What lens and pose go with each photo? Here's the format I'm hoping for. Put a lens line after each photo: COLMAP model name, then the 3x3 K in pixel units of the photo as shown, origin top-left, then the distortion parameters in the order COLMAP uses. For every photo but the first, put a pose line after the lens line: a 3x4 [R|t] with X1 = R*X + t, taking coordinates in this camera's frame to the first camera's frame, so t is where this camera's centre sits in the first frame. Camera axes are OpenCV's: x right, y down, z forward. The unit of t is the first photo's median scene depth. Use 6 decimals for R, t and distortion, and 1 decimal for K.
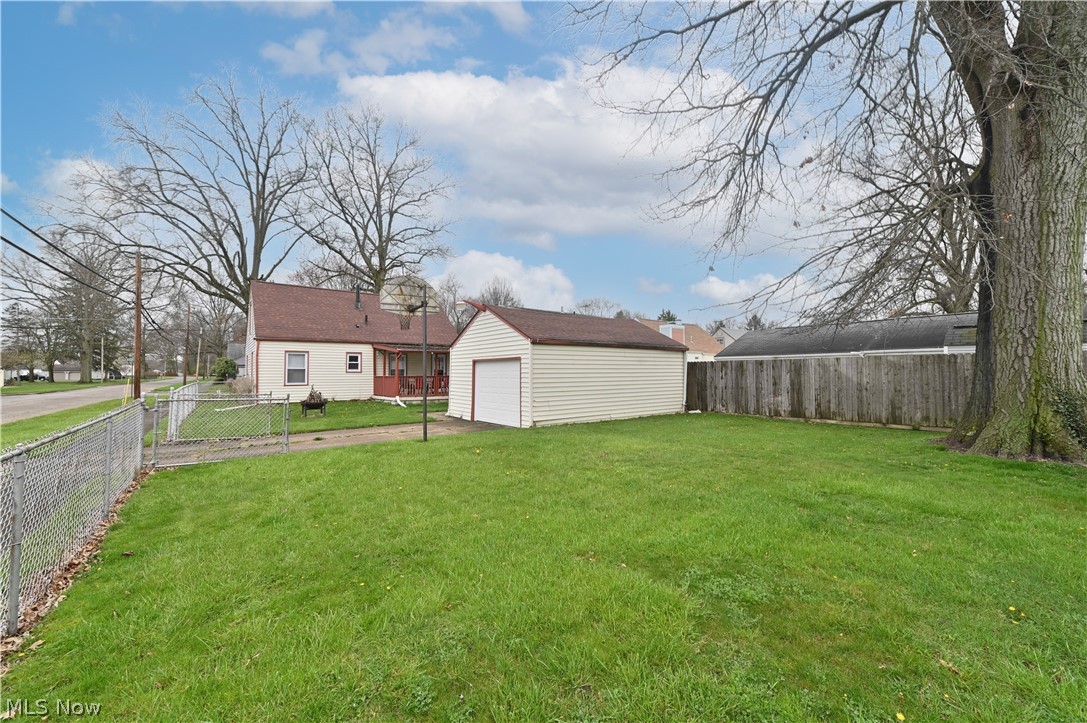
lens RADIAL K [[433.2, 0, 543.5], [0, 433.2, 361.5], [0, 0, 1]] dist [0.015888, -0.000016]
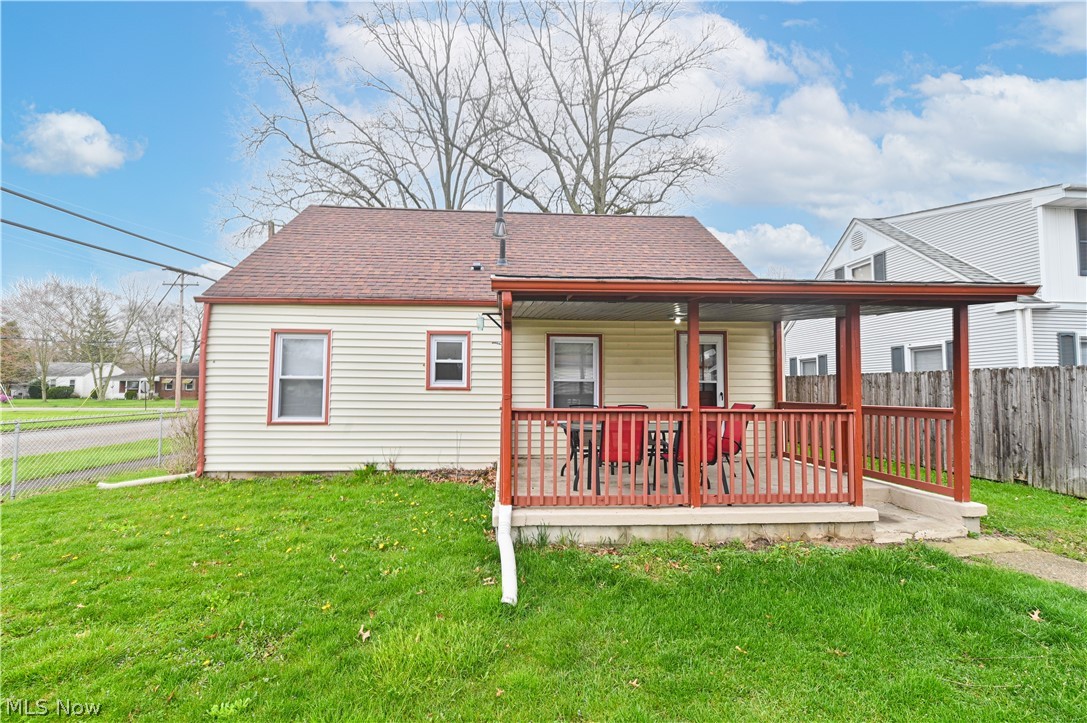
lens RADIAL K [[436.2, 0, 543.5], [0, 436.2, 361.5], [0, 0, 1]] dist [-0.001494, -0.000223]
pose [[0.840348, -0.025432, -0.541451, -0.113783], [0.005777, 0.999262, -0.037969, 0.010264], [0.542017, 0.028779, 0.839875, 0.464966]]
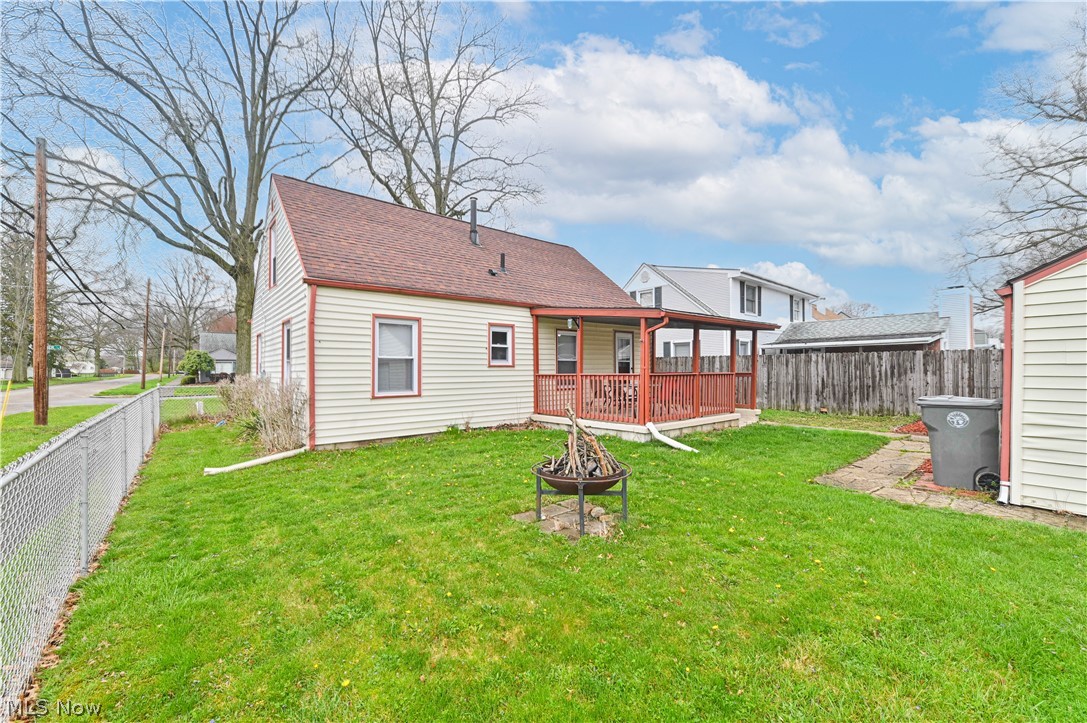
lens RADIAL K [[424.1, 0, 543.5], [0, 424.1, 361.5], [0, 0, 1]] dist [-0.000827, -0.000077]
pose [[0.997974, -0.001737, 0.063607, -0.260781], [0.001223, 0.999966, 0.008116, 0.009833], [-0.063619, -0.008022, 0.997942, 0.334142]]
